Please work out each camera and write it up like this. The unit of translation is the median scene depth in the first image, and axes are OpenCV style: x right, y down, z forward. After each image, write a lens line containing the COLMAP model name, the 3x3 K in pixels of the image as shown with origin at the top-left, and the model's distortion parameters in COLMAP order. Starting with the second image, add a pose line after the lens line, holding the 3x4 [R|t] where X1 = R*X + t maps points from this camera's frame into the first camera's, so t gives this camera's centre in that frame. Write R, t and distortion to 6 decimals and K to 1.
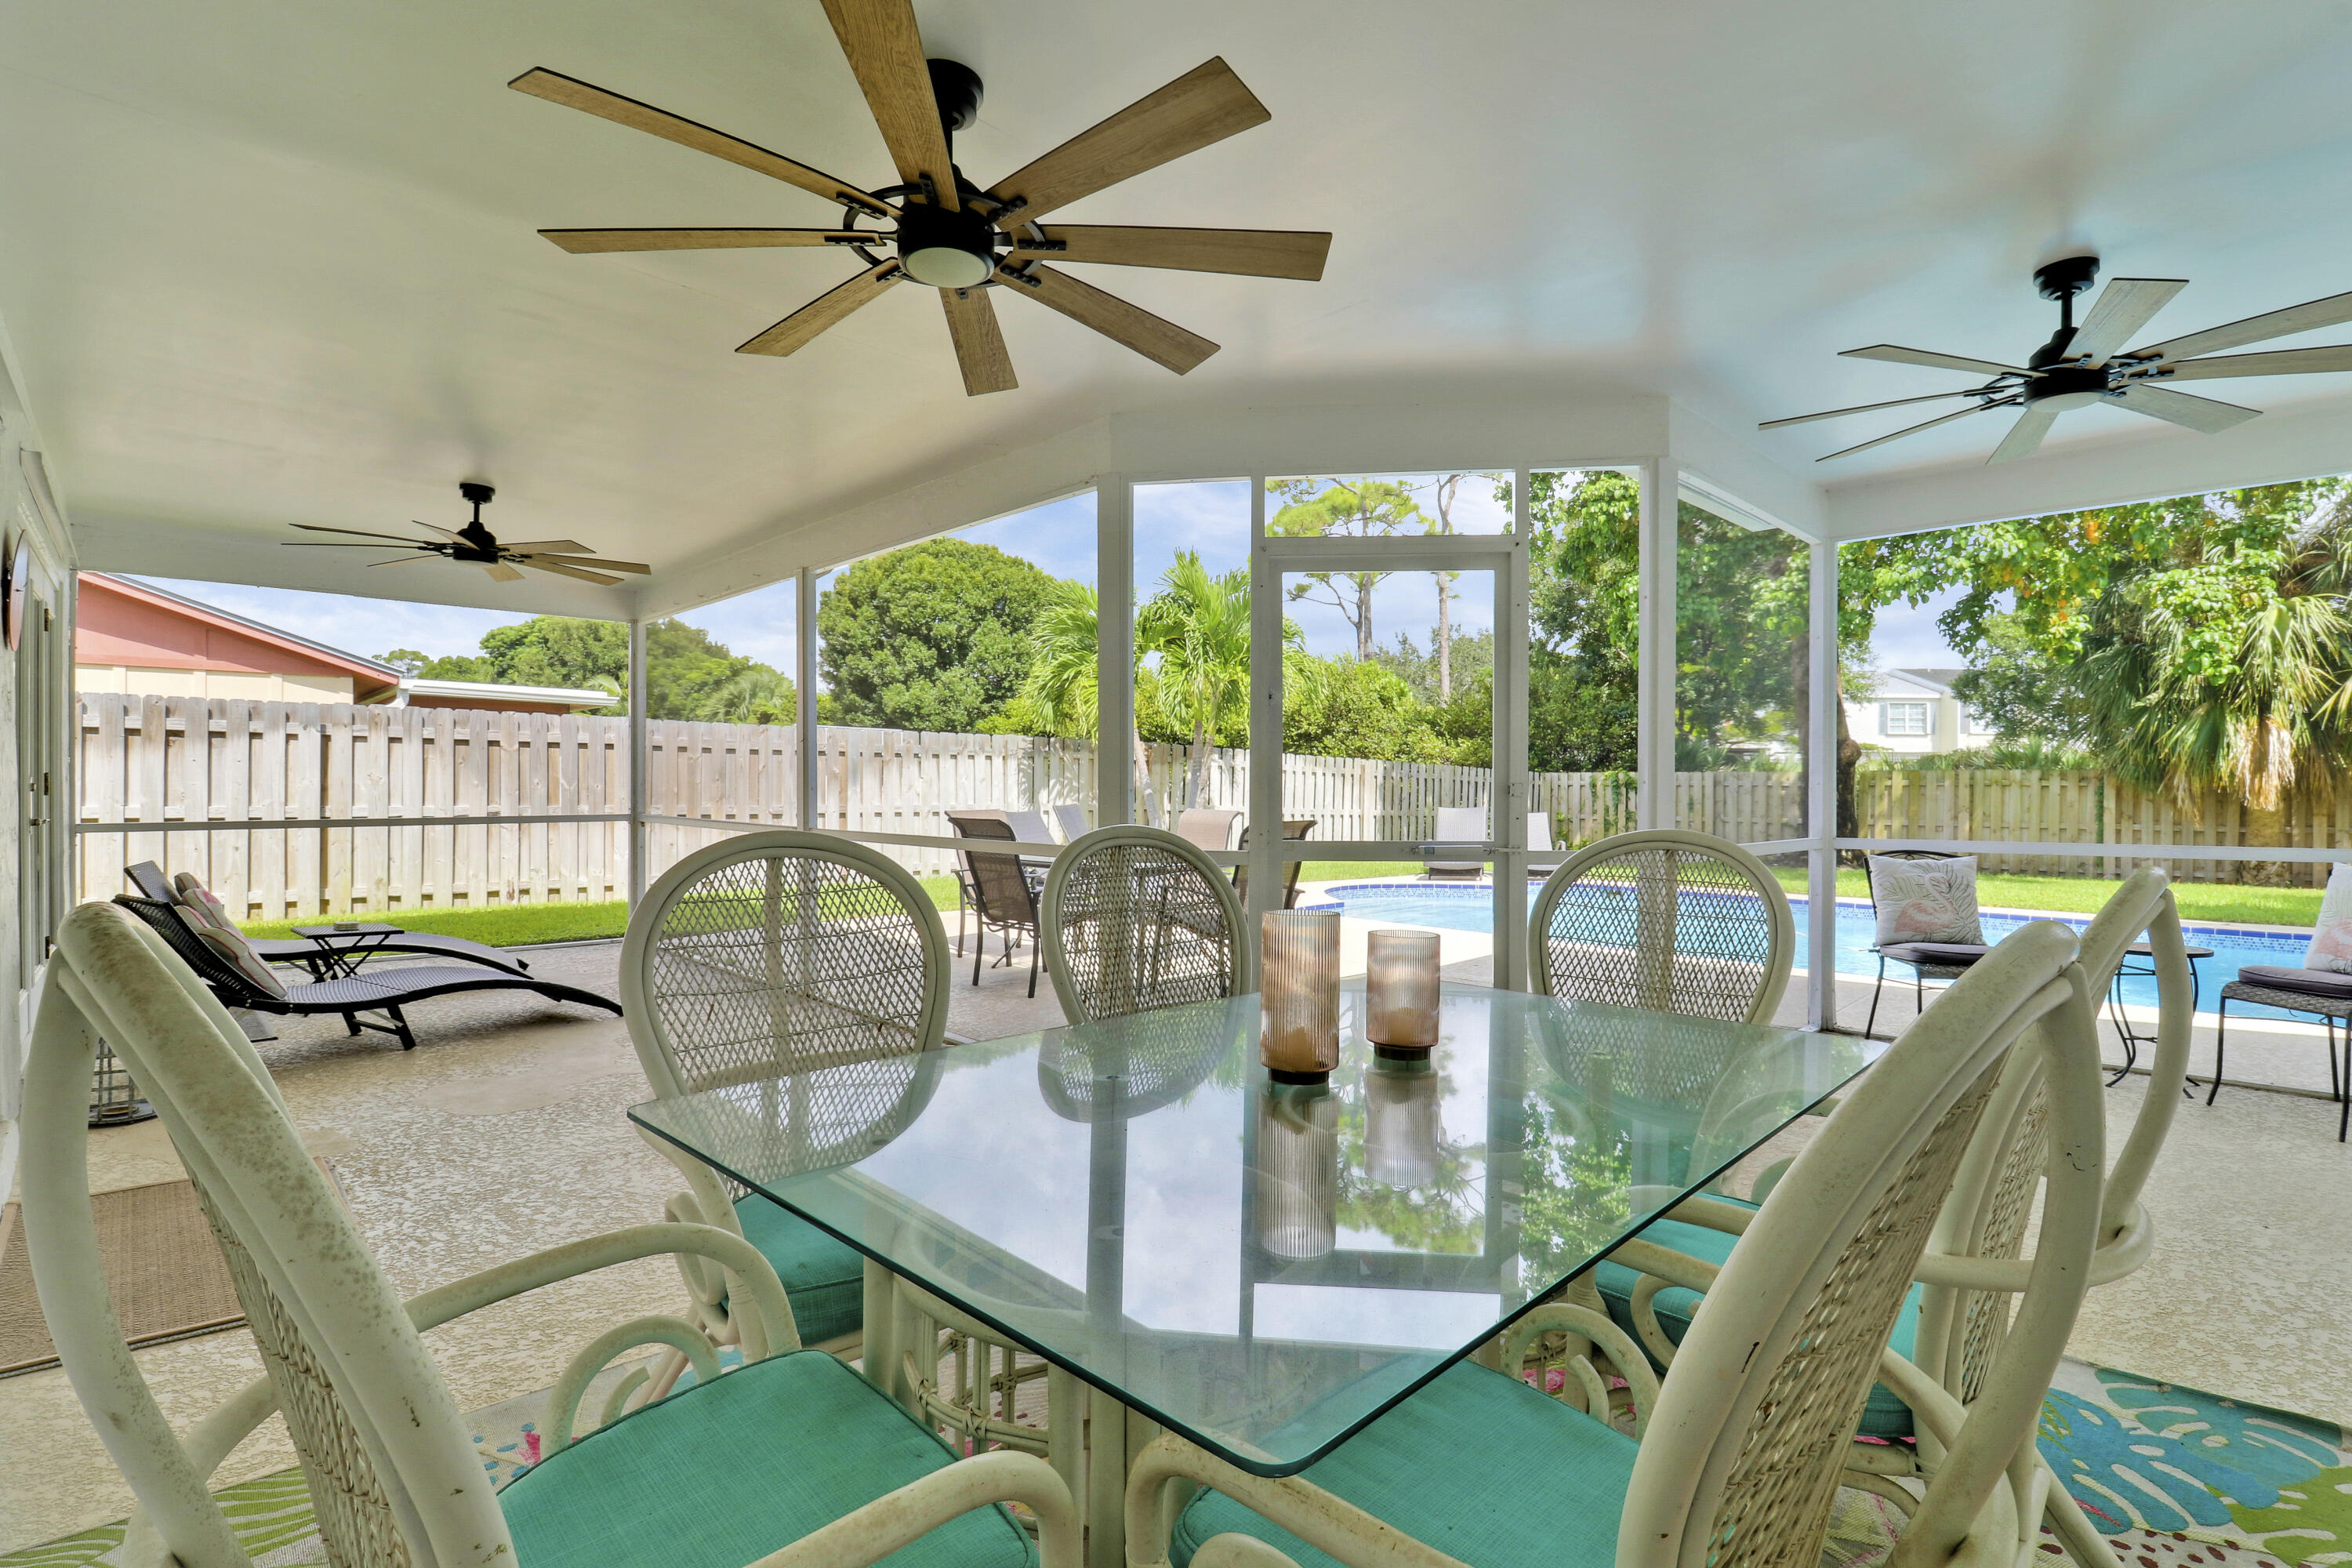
lens RADIAL K [[1103.9, 0, 1188.4], [0, 1103.9, 795.8], [0, 0, 1]] dist [0.005578, -0.014050]
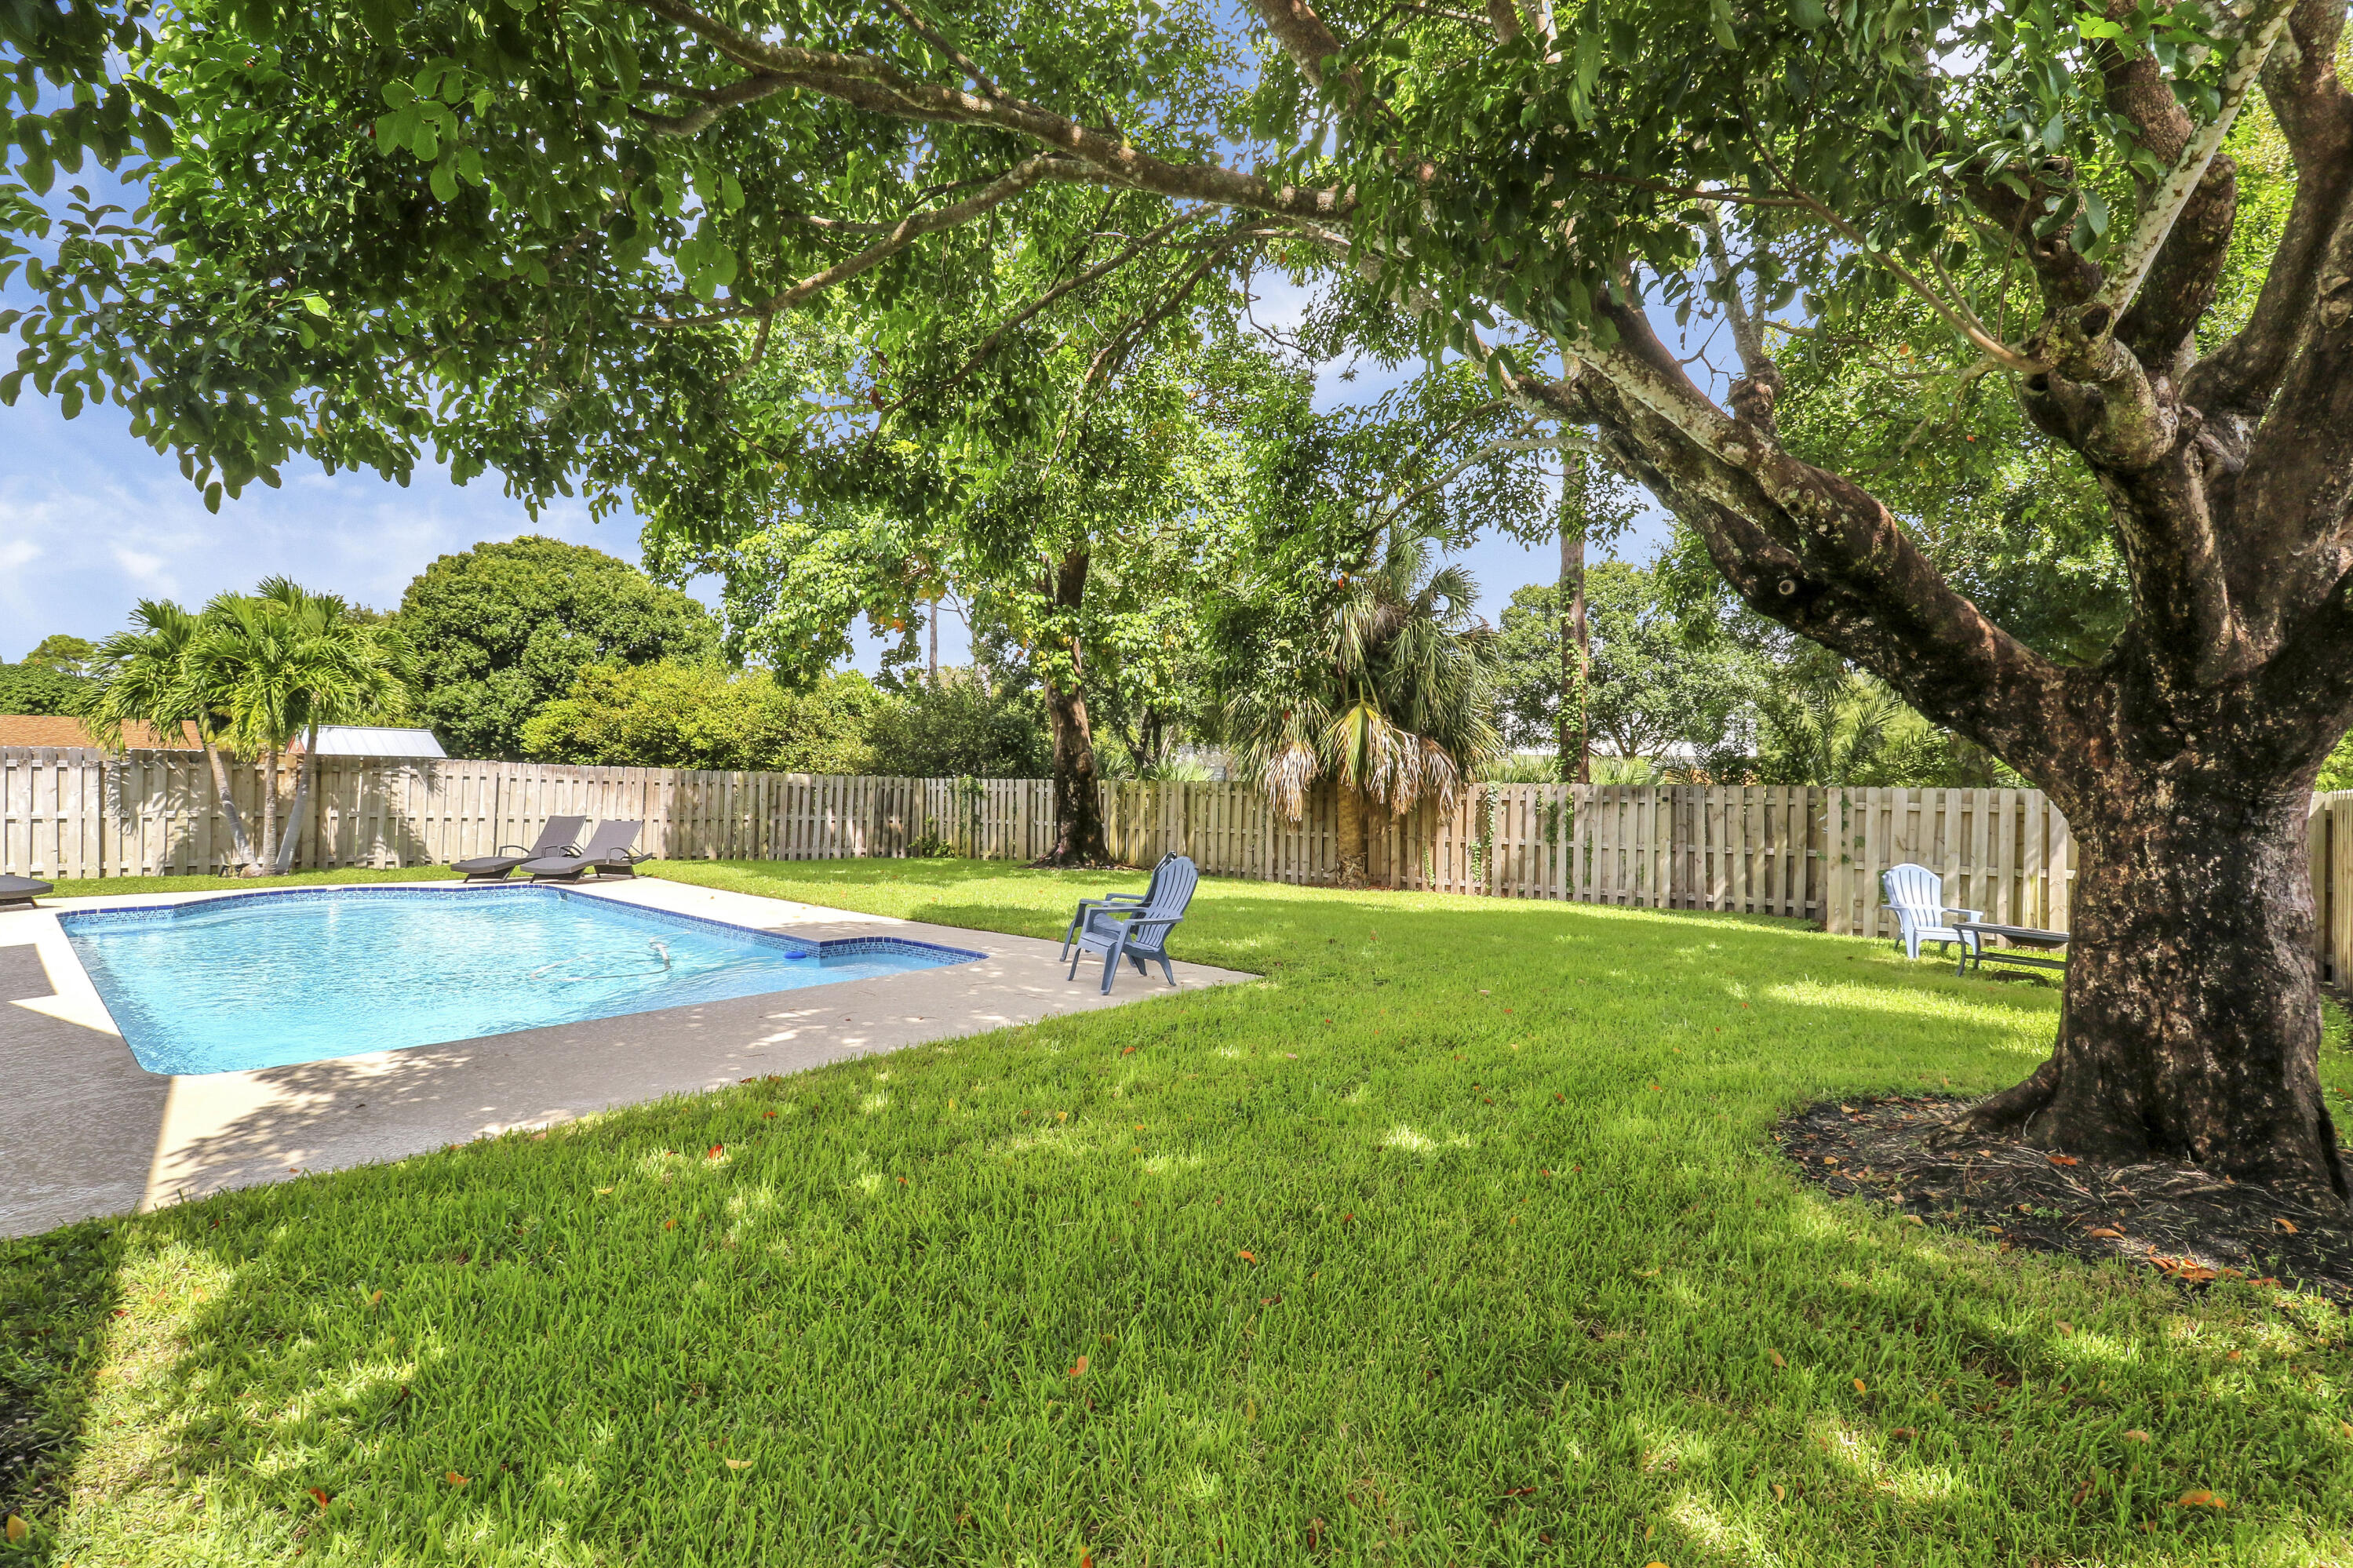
lens RADIAL K [[1090.8, 0, 1185.7], [0, 1090.8, 791.6], [0, 0, 1]] dist [-0.004888, -0.004472]
pose [[0.996987, 0.005083, 0.077403, 0.623479], [-0.005439, 0.999976, 0.004395, -0.017650], [-0.077378, -0.004802, 0.996990, -0.104486]]
